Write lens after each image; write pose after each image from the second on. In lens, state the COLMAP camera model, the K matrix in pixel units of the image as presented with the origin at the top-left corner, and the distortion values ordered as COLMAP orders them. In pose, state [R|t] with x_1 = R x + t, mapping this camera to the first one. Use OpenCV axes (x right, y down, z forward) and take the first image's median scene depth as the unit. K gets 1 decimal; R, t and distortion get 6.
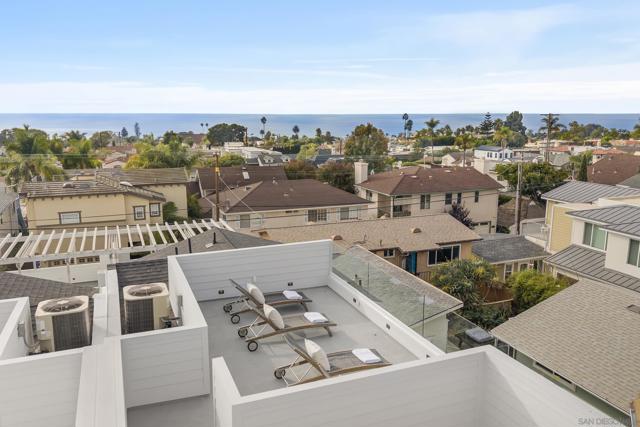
lens RADIAL K [[499.7, 0, 320.0], [0, 499.7, 213.5], [0, 0, 1]] dist [0.007888, 0.000516]
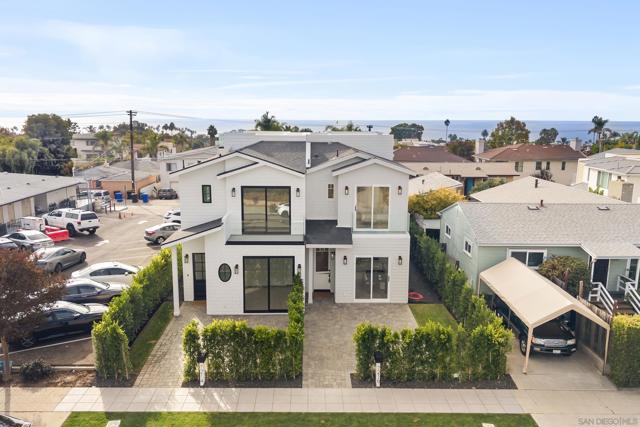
lens RADIAL K [[499.7, 0, 320.0], [0, 499.7, 213.5], [0, 0, 1]] dist [0.007888, 0.000516]
pose [[0.926982, 0.062501, -0.369861, 0.215087], [-0.067733, 0.997703, -0.001161, 0.146015], [0.368939, 0.026128, 0.929086, -0.519184]]
